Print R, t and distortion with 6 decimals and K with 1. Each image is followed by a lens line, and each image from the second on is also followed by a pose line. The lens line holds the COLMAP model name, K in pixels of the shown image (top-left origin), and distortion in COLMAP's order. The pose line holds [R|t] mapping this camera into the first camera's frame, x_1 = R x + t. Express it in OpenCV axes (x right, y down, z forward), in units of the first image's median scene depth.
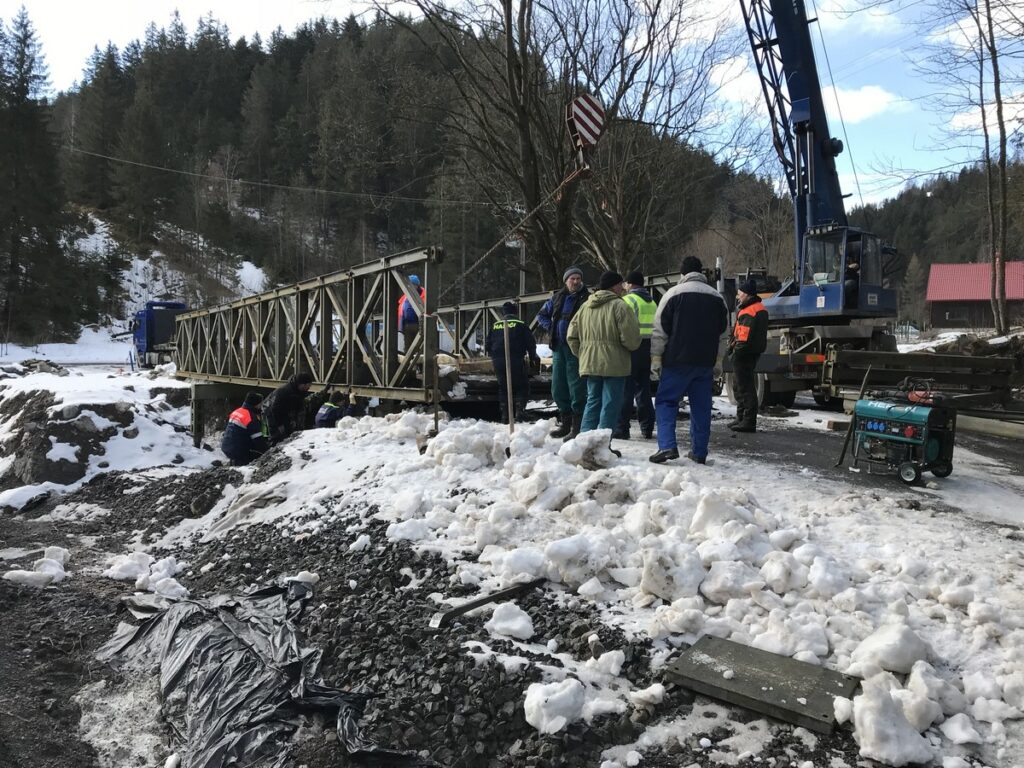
lens RADIAL K [[840.8, 0, 512.2], [0, 840.8, 382.8], [0, 0, 1]] dist [0.026199, -0.007716]
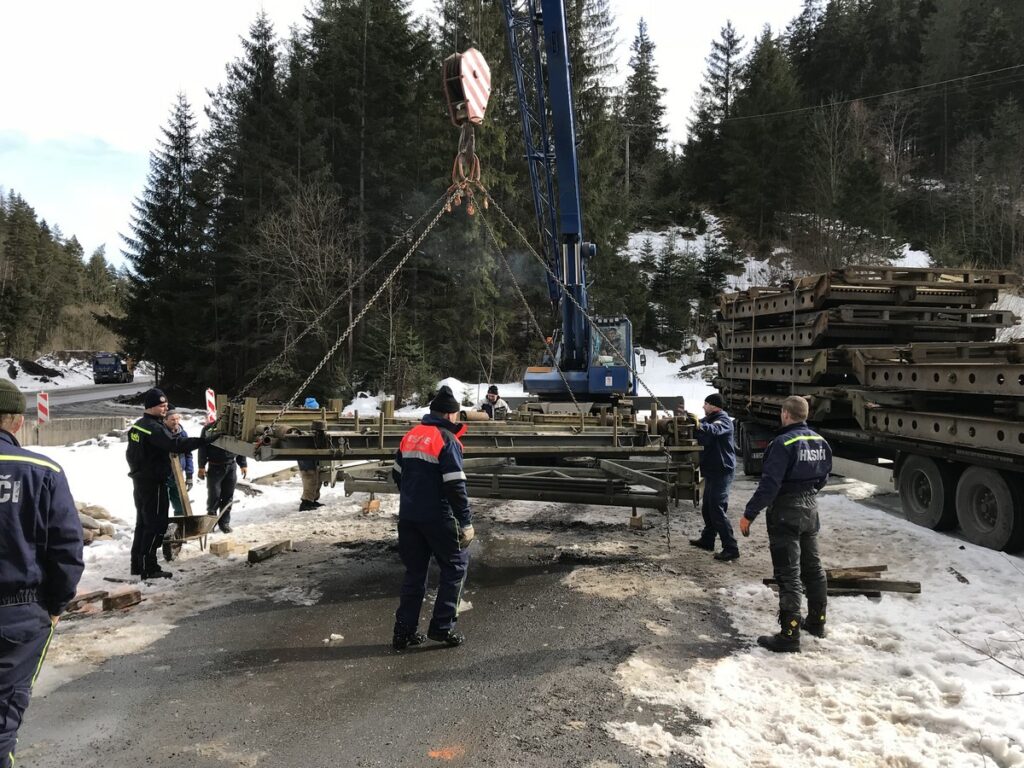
lens RADIAL K [[837.1, 0, 510.8], [0, 837.1, 385.7], [0, 0, 1]] dist [0.029006, -0.007145]
pose [[0.706490, 0.002463, -0.707719, -0.077706], [-0.018712, 0.999709, -0.015201, -0.022728], [0.707476, 0.023982, 0.706331, 0.344098]]
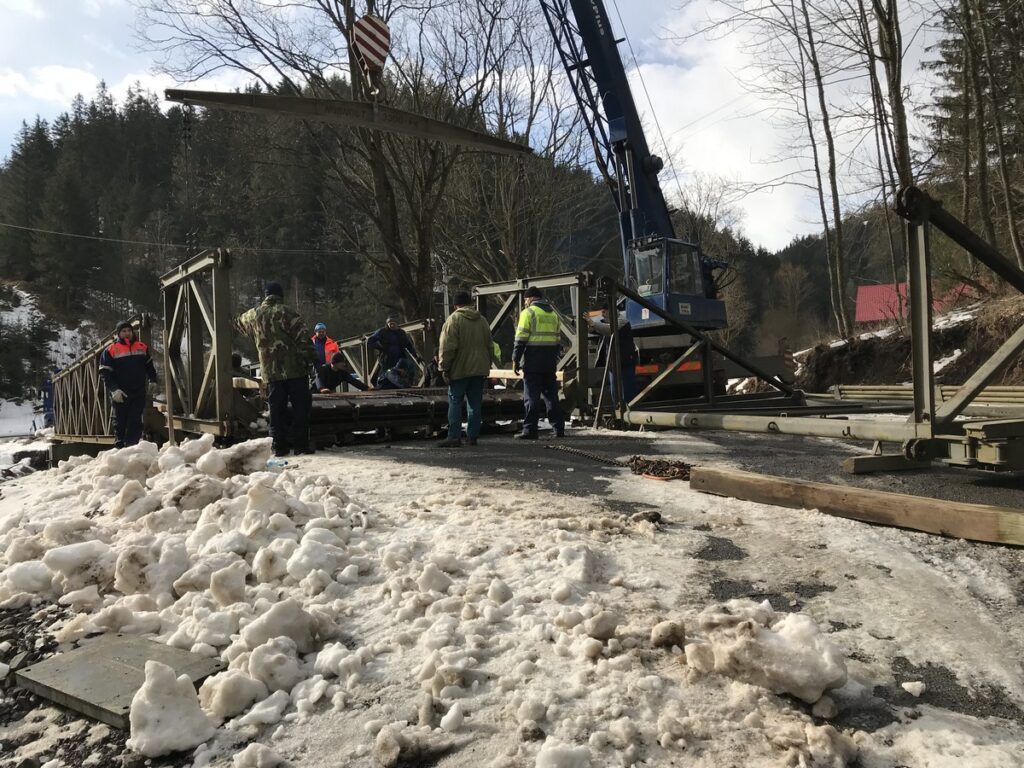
lens RADIAL K [[837.1, 0, 510.8], [0, 837.1, 385.7], [0, 0, 1]] dist [0.029006, -0.007145]
pose [[0.996952, -0.065620, 0.042195, 0.028010], [0.067770, 0.996359, -0.051727, 0.005160], [-0.038647, 0.054429, 0.997769, 0.003849]]
